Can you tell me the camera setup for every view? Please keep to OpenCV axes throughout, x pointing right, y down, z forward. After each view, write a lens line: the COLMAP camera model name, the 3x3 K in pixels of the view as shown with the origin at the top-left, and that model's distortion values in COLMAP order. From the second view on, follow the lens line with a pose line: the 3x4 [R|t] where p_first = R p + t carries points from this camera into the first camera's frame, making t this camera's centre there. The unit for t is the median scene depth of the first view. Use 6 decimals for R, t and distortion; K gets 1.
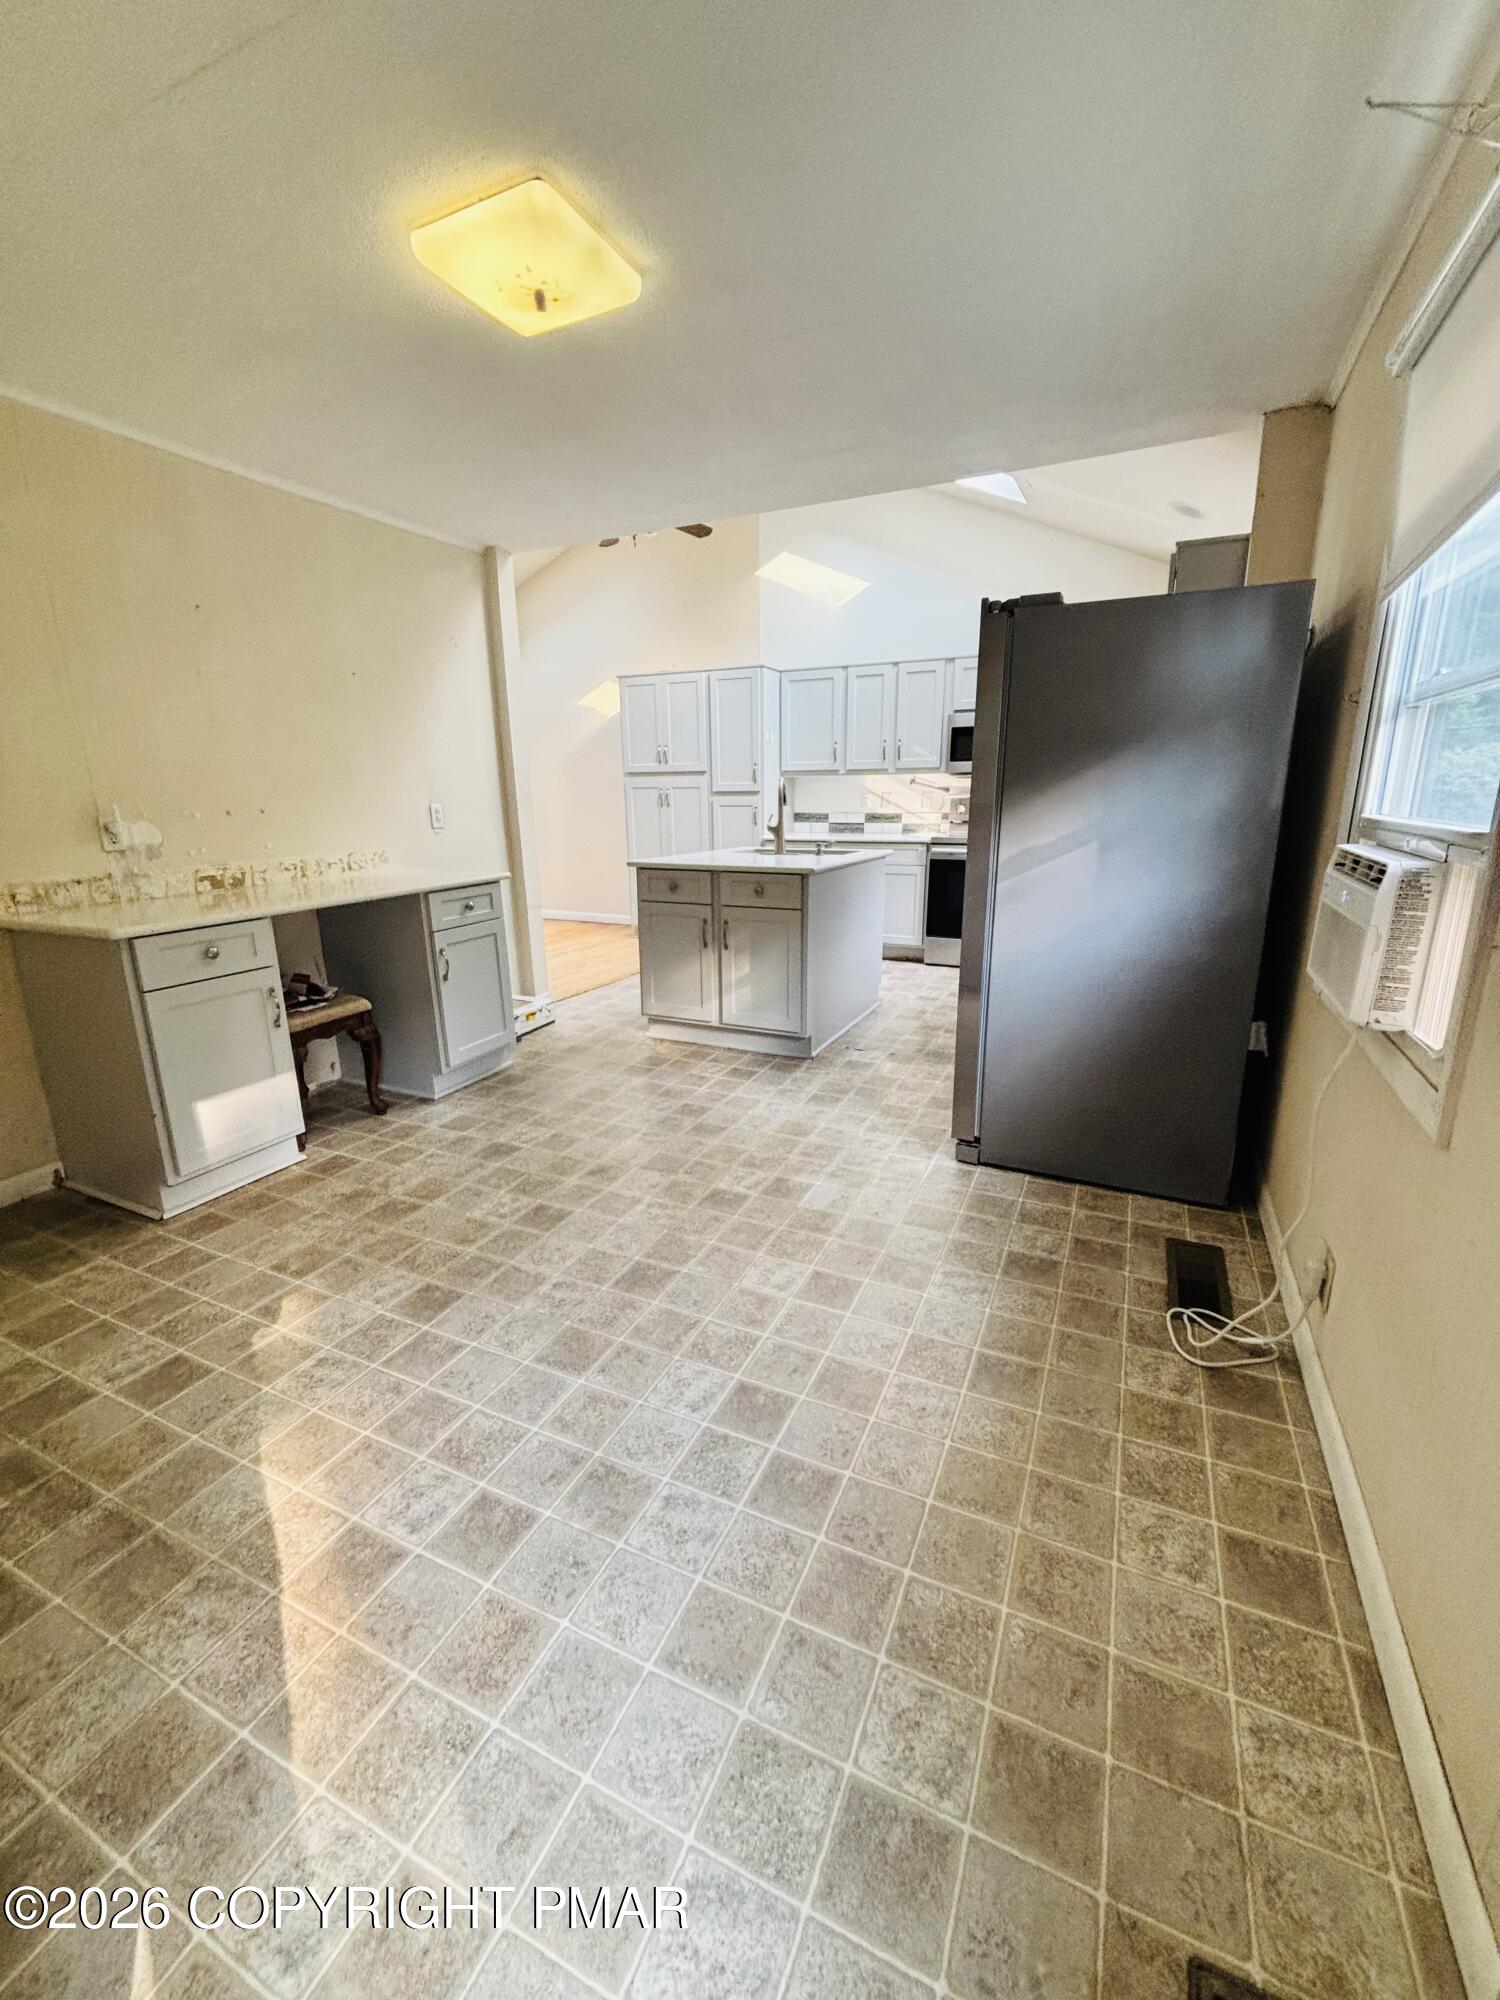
lens RADIAL K [[802.0, 0, 750.0], [0, 802.0, 1000.0], [0, 0, 1]] dist [-0.003059, -0.000421]
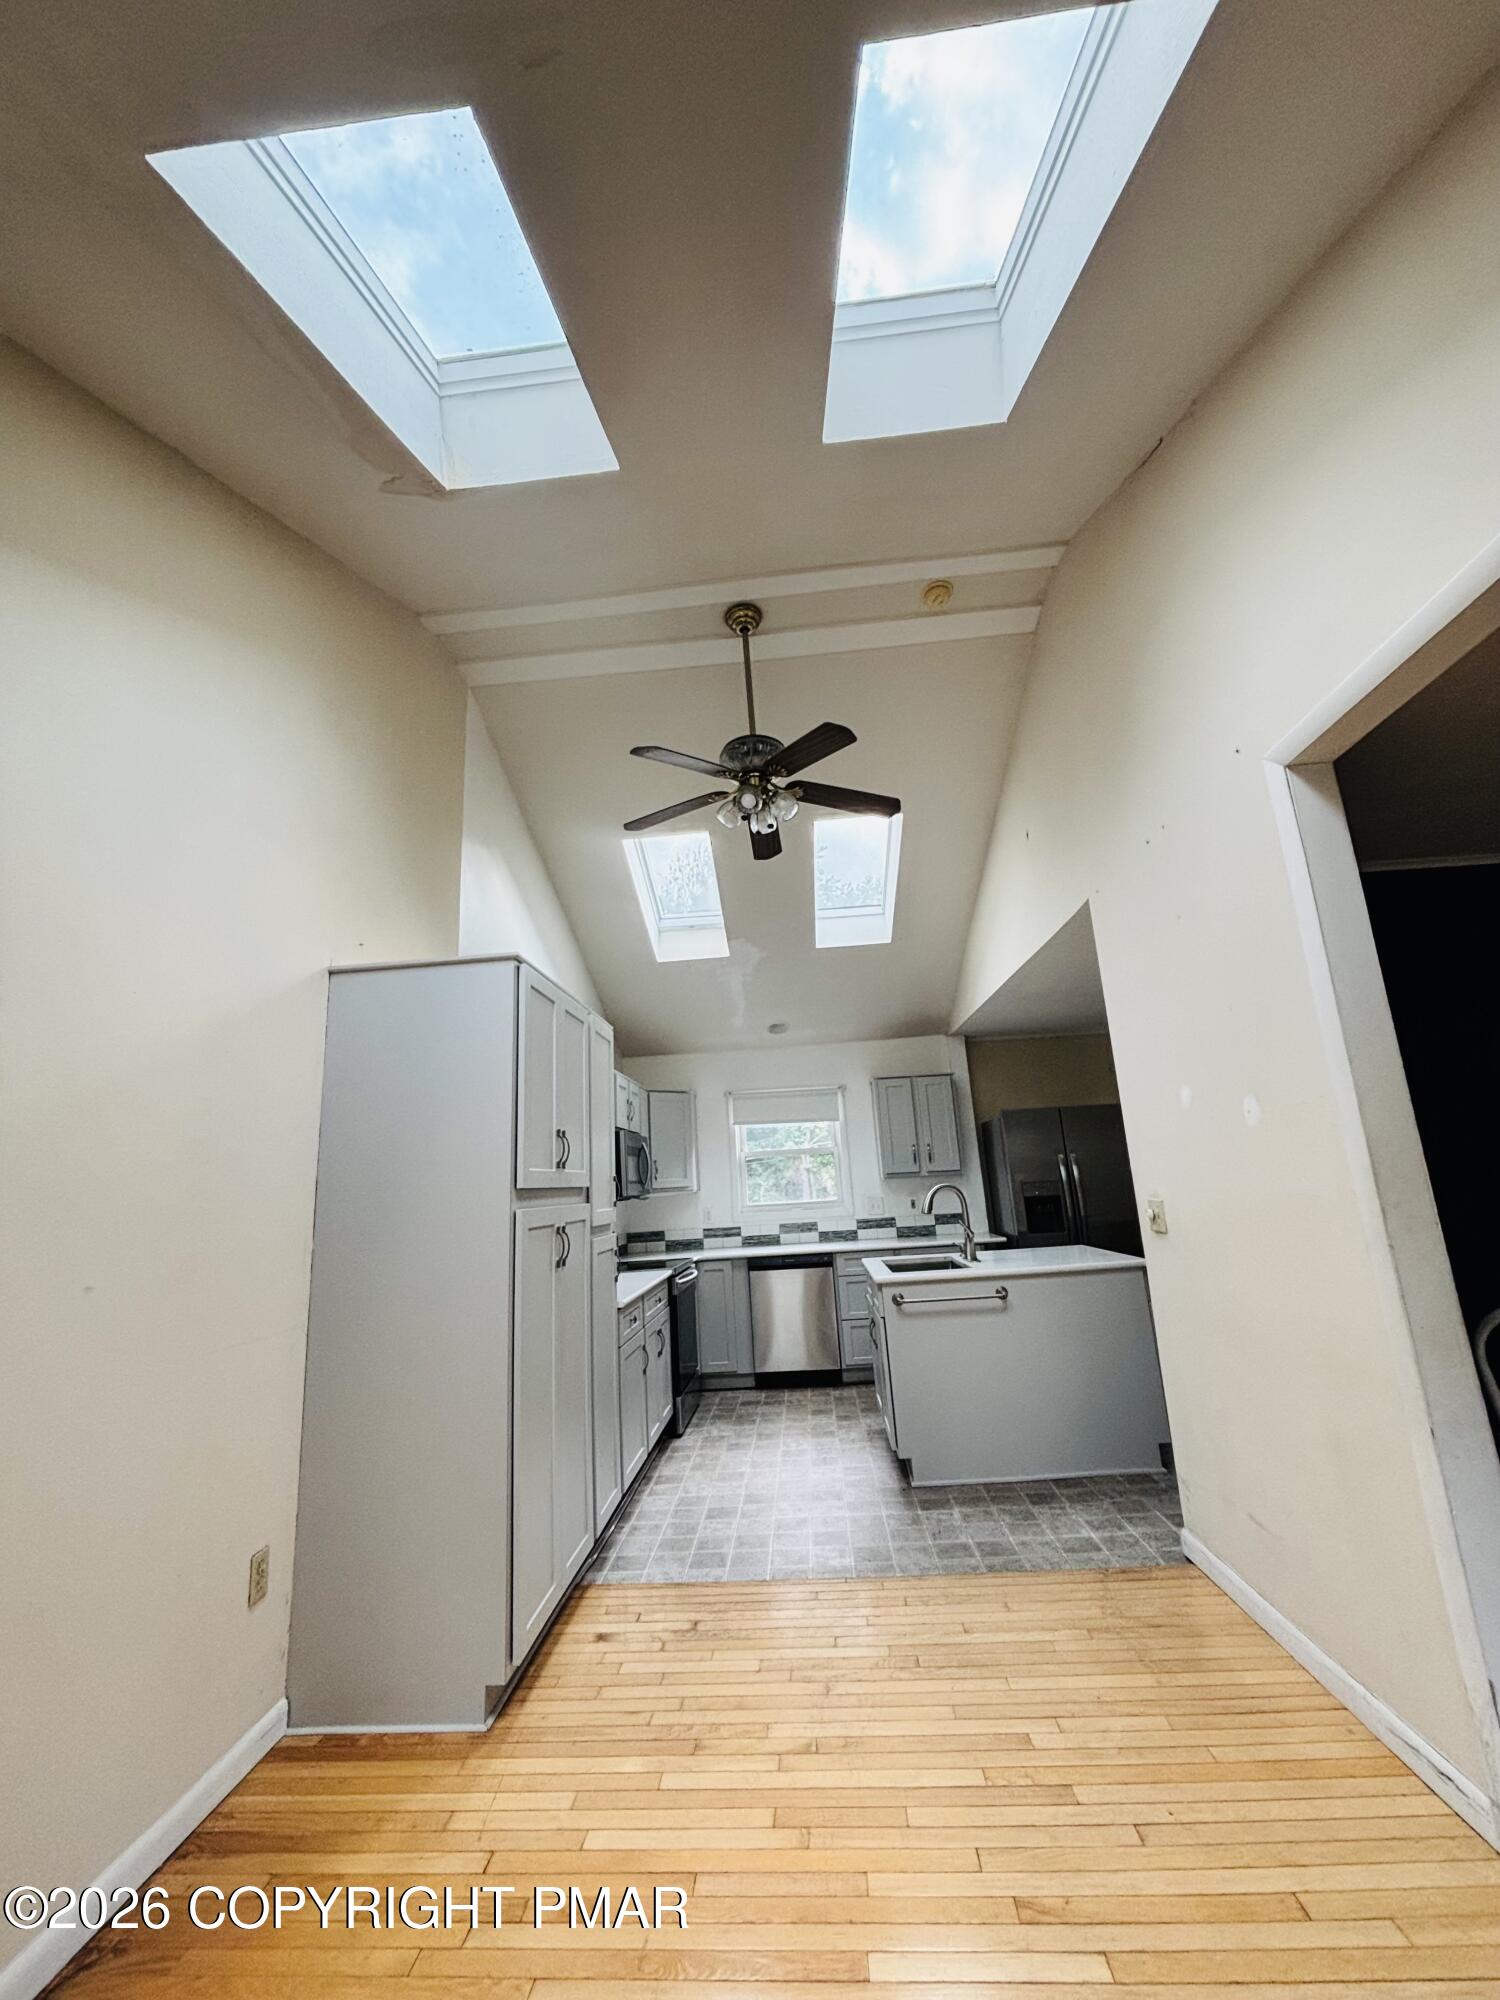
lens RADIAL K [[813.5, 0, 750.9], [0, 813.5, 970.3], [0, 0, 1]] dist [-0.002329, -0.000097]
pose [[-0.362020, 0.270099, 0.892182, -0.650498], [0.295576, 0.940974, -0.164935, -0.331540], [-0.884068, 0.203998, -0.420486, 1.213148]]
